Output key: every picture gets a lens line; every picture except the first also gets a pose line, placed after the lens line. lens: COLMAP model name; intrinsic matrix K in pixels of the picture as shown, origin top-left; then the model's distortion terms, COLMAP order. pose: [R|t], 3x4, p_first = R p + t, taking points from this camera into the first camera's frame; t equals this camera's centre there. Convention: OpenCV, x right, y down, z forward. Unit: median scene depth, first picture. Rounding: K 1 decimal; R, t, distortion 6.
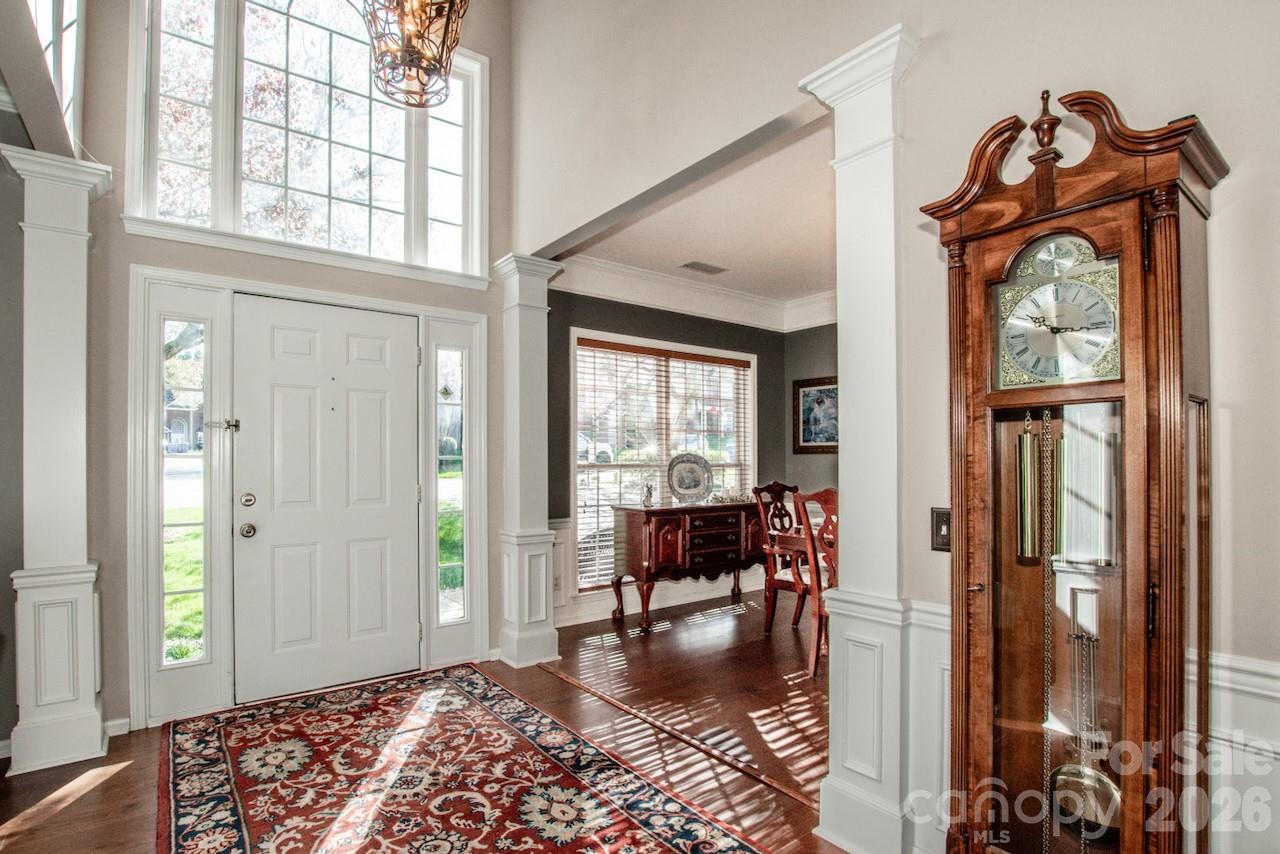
lens RADIAL K [[566.6, 0, 642.3], [0, 566.6, 449.0], [0, 0, 1]] dist [-0.001607, 0.000120]
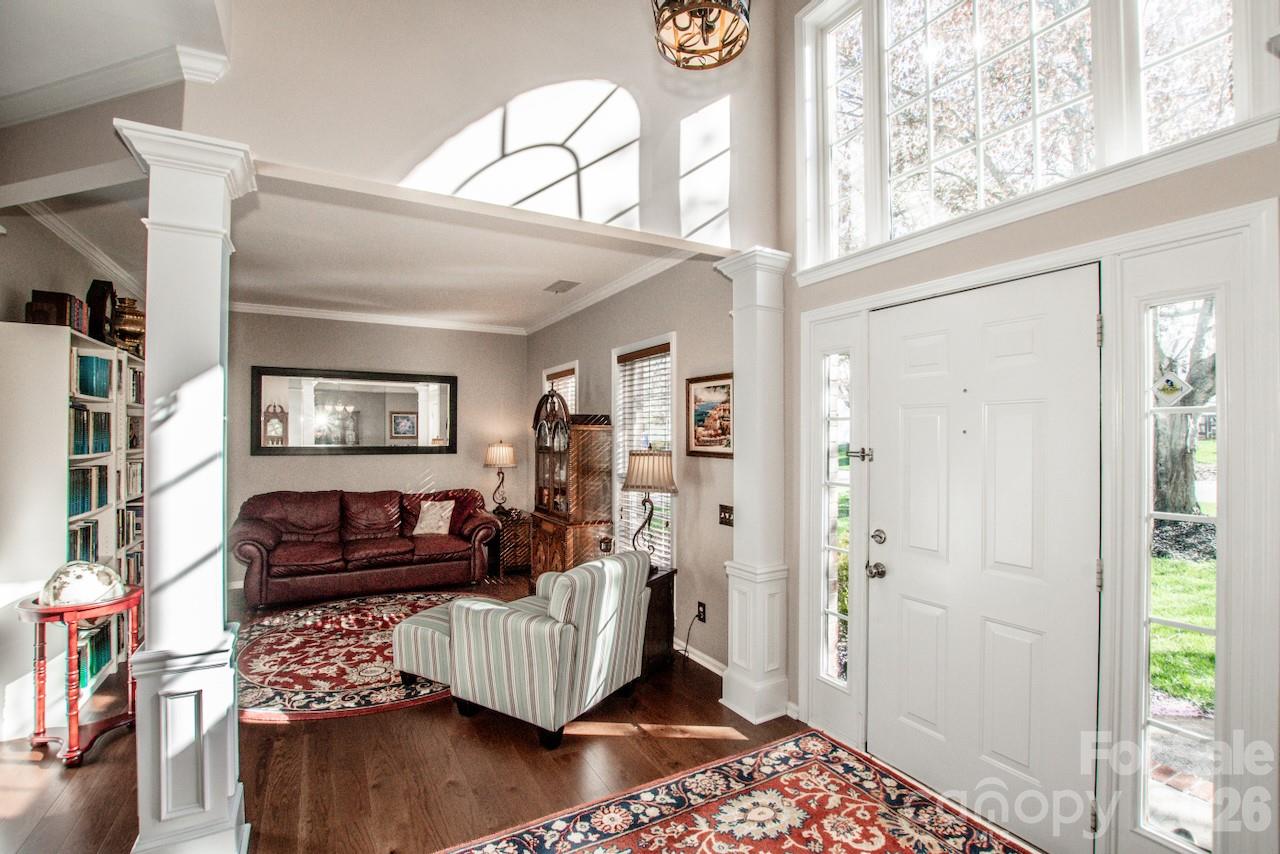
lens RADIAL K [[580.2, 0, 640.2], [0, 580.2, 433.2], [0, 0, 1]] dist [-0.033523, -0.000038]
pose [[-0.125352, -0.001054, -0.992112, 0.306738], [0.007047, 0.999973, -0.001952, -0.088454], [0.992087, -0.007236, -0.125342, 0.847032]]
